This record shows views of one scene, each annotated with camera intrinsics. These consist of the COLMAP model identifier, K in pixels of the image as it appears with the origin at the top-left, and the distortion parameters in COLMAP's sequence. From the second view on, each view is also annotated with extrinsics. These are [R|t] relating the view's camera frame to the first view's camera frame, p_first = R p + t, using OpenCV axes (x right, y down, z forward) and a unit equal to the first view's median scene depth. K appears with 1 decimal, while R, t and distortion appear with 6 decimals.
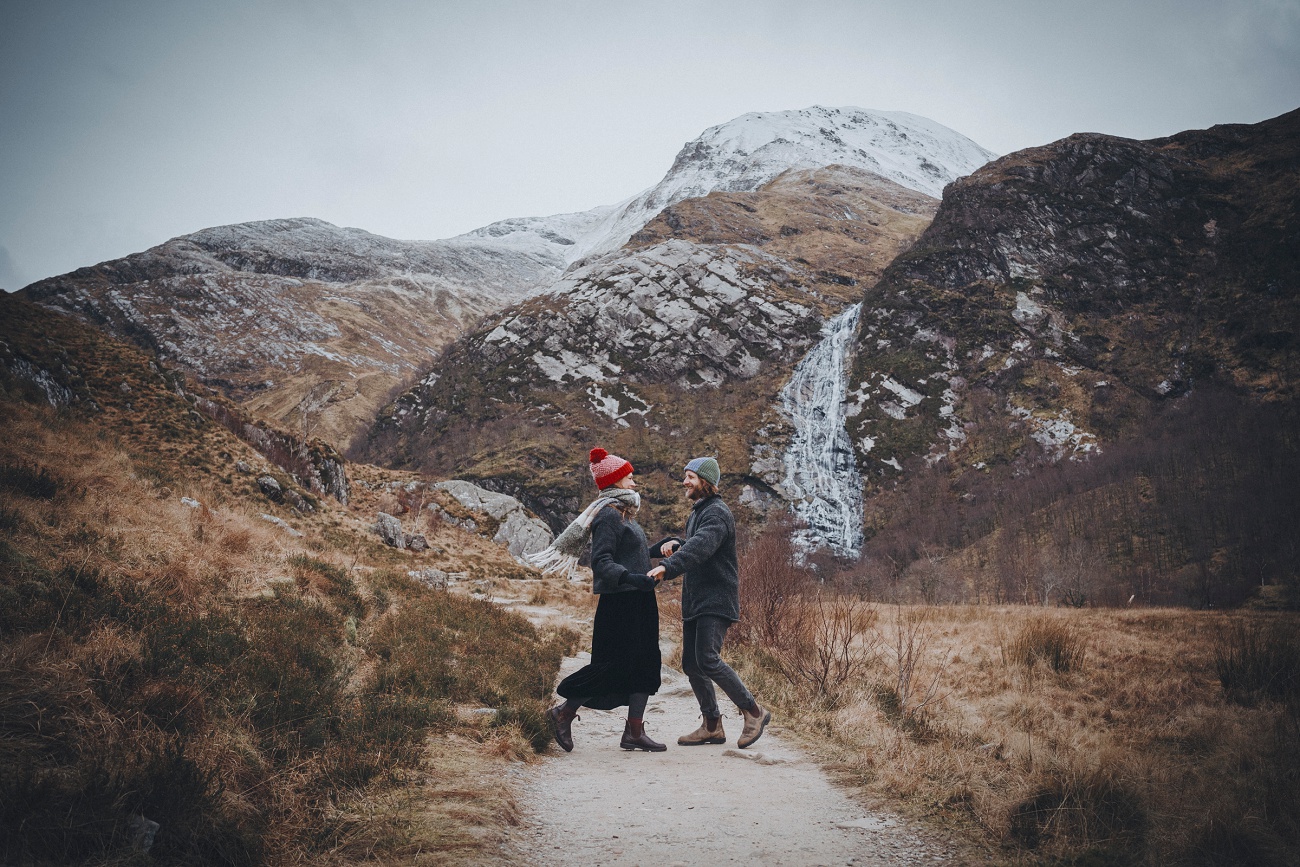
lens RADIAL K [[1343.2, 0, 636.9], [0, 1343.2, 430.0], [0, 0, 1]] dist [-0.005607, 0.028120]
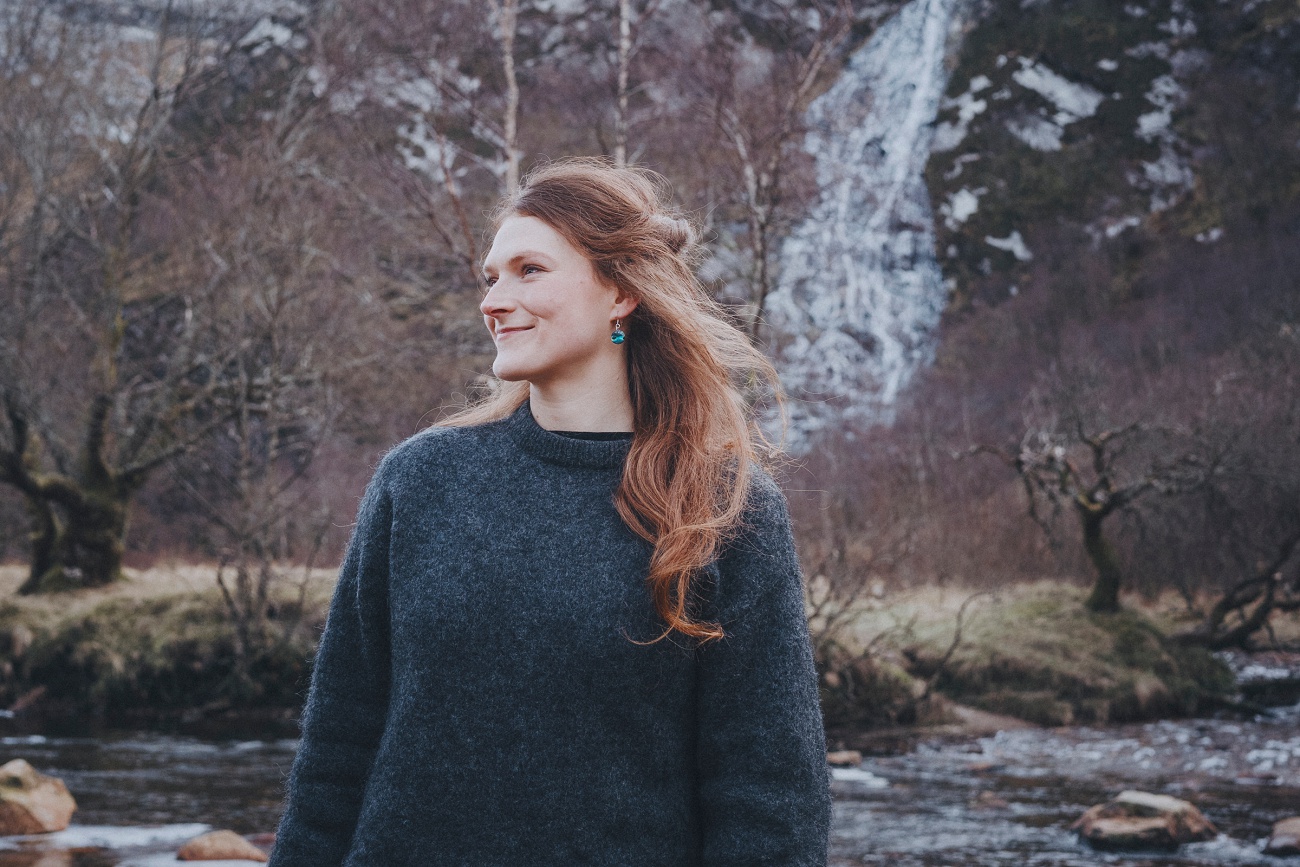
lens RADIAL K [[1971.0, 0, 611.5], [0, 1971.0, 334.2], [0, 0, 1]] dist [-0.004455, 0.085146]
pose [[0.984957, -0.016708, -0.171992, 0.162717], [0.015553, 0.999847, -0.008059, 0.052201], [0.172100, 0.005263, 0.985065, 0.352230]]
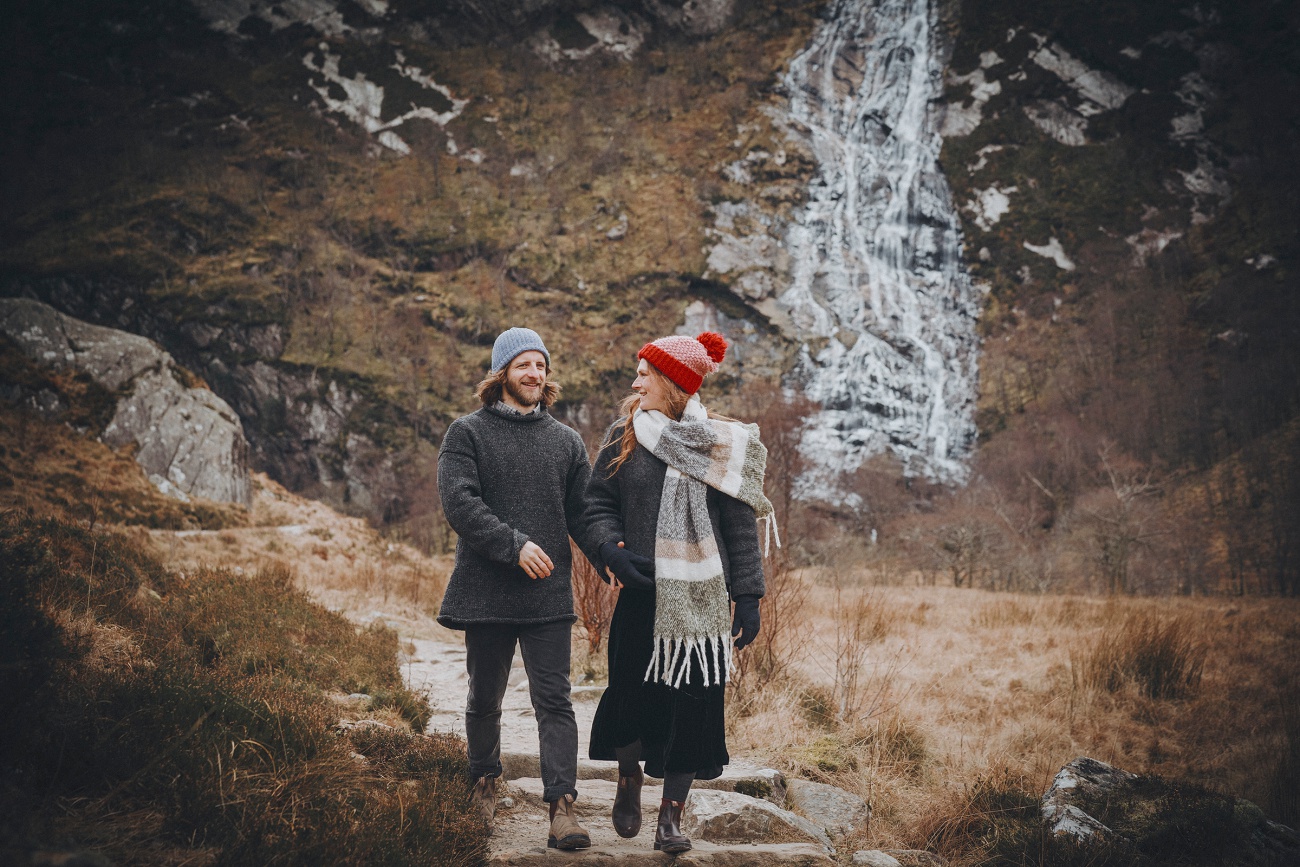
lens RADIAL K [[3374.4, 0, 621.8], [0, 3374.4, 438.0], [0, 0, 1]] dist [0.112717, 0.230208]
pose [[0.998159, 0.011805, 0.059487, -0.001152], [-0.016759, 0.996367, 0.083493, -0.002855], [-0.058285, -0.084337, 0.994731, -0.022317]]
